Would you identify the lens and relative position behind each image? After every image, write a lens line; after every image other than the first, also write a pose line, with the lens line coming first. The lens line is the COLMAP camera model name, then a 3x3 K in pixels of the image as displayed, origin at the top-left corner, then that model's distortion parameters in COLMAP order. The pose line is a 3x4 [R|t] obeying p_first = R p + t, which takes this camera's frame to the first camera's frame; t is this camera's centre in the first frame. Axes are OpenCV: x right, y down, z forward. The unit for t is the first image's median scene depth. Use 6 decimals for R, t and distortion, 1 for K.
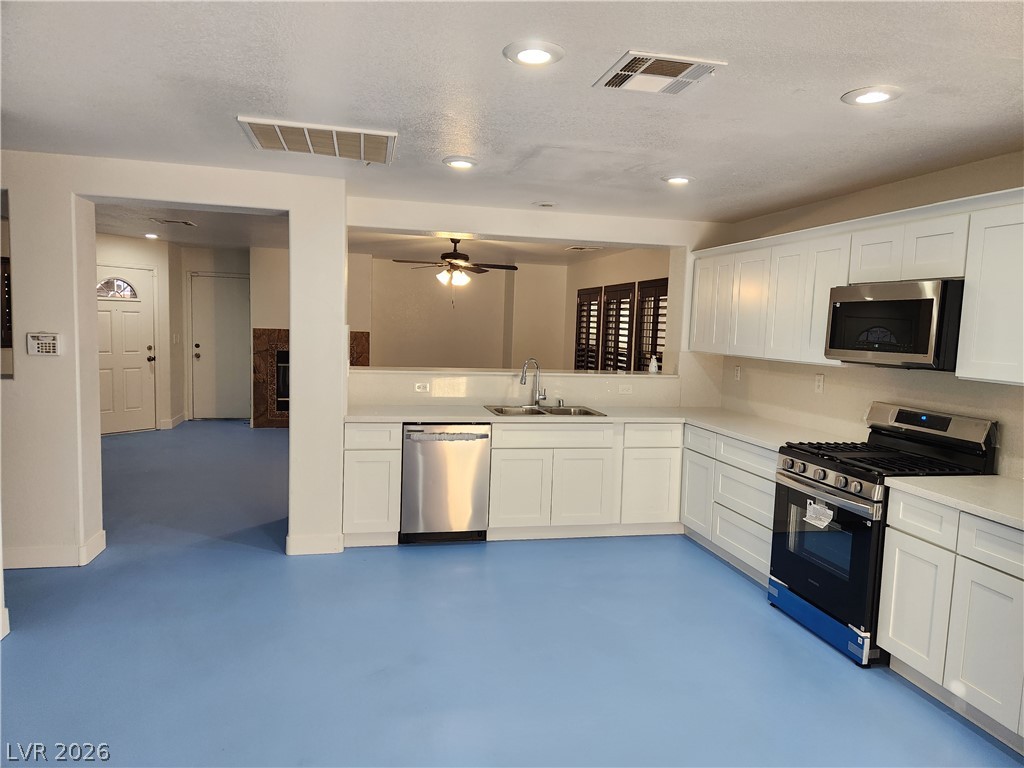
lens RADIAL K [[684.1, 0, 515.7], [0, 684.1, 384.9], [0, 0, 1]] dist [0.091812, -0.075497]
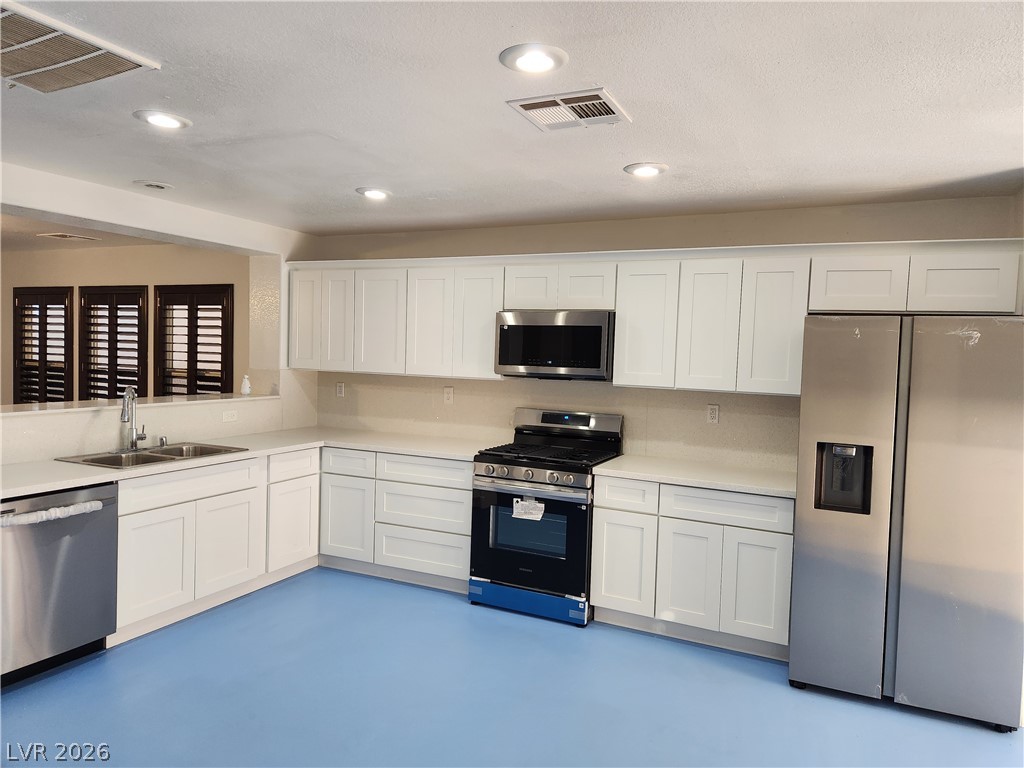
lens RADIAL K [[691.7, 0, 510.1], [0, 691.7, 381.4], [0, 0, 1]] dist [0.104677, -0.077488]
pose [[0.630437, -0.050195, 0.774616, -0.342344], [0.061741, 0.997988, 0.014420, -0.032335], [-0.773781, 0.038735, 0.632268, 0.212824]]
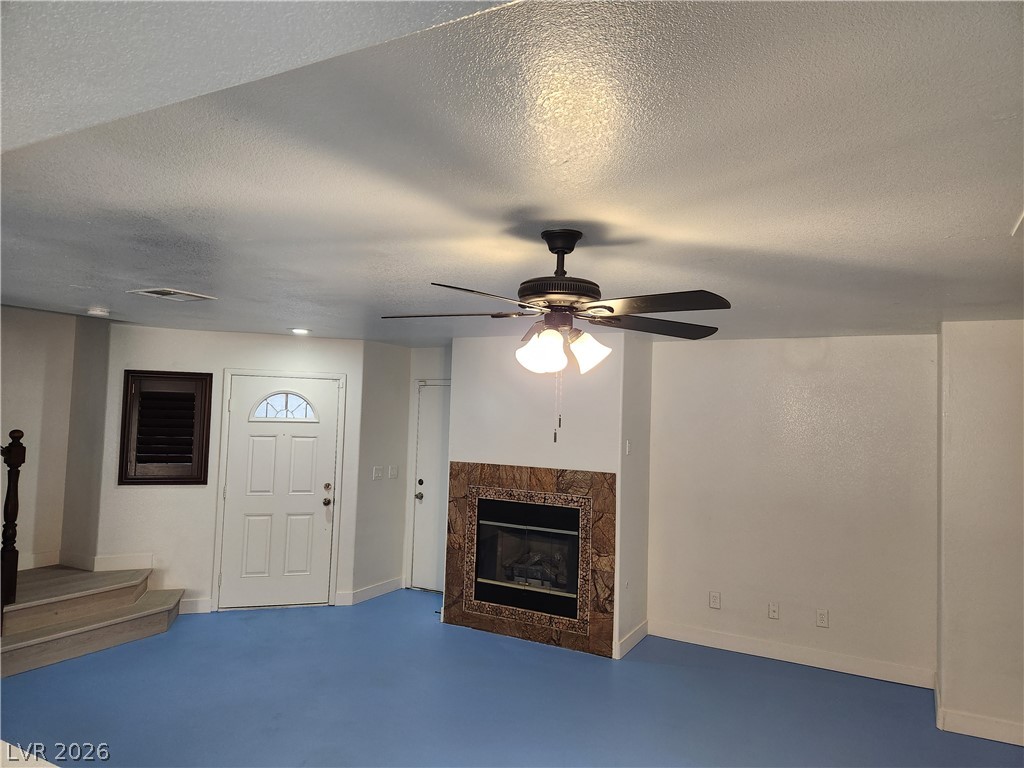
lens RADIAL K [[684.1, 0, 515.7], [0, 684.1, 384.9], [0, 0, 1]] dist [0.091812, -0.075497]
pose [[0.742577, -0.039864, -0.668574, 0.180920], [-0.067648, 0.988658, -0.134085, -0.135760], [0.666336, 0.144796, 0.731458, 1.082525]]
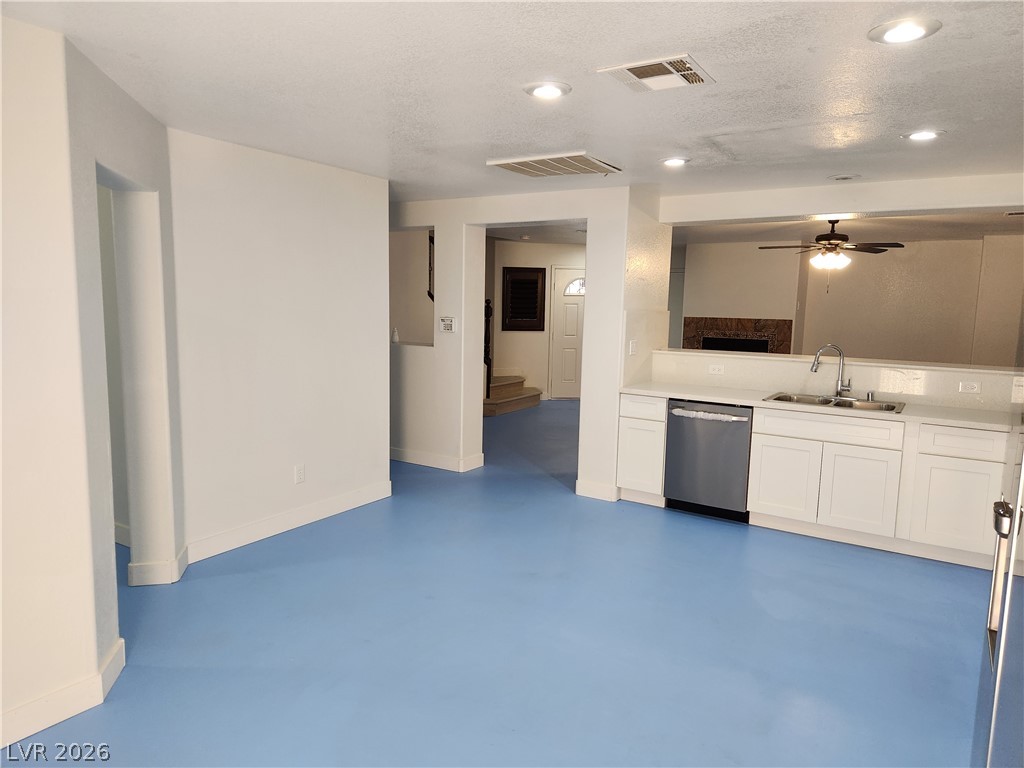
lens RADIAL K [[684.1, 0, 515.7], [0, 684.1, 384.9], [0, 0, 1]] dist [0.091812, -0.075497]
pose [[0.704480, 0.070761, -0.706187, 0.430317], [-0.063003, 0.997324, 0.037082, 0.007580], [0.706922, 0.018368, 0.707053, 0.036691]]
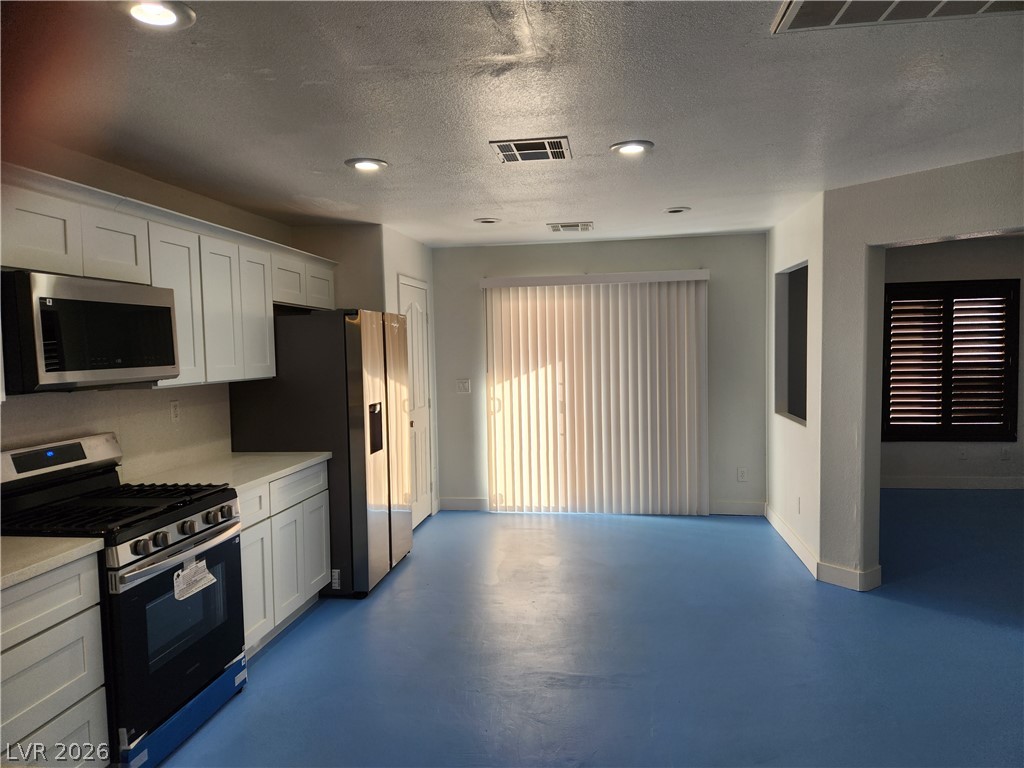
lens RADIAL K [[684.1, 0, 515.7], [0, 684.1, 384.9], [0, 0, 1]] dist [0.091812, -0.075497]
pose [[-0.933708, -0.033982, 0.356420, -0.127346], [0.022133, 0.988103, 0.152190, -0.101385], [-0.357352, 0.149990, -0.921848, 1.148689]]
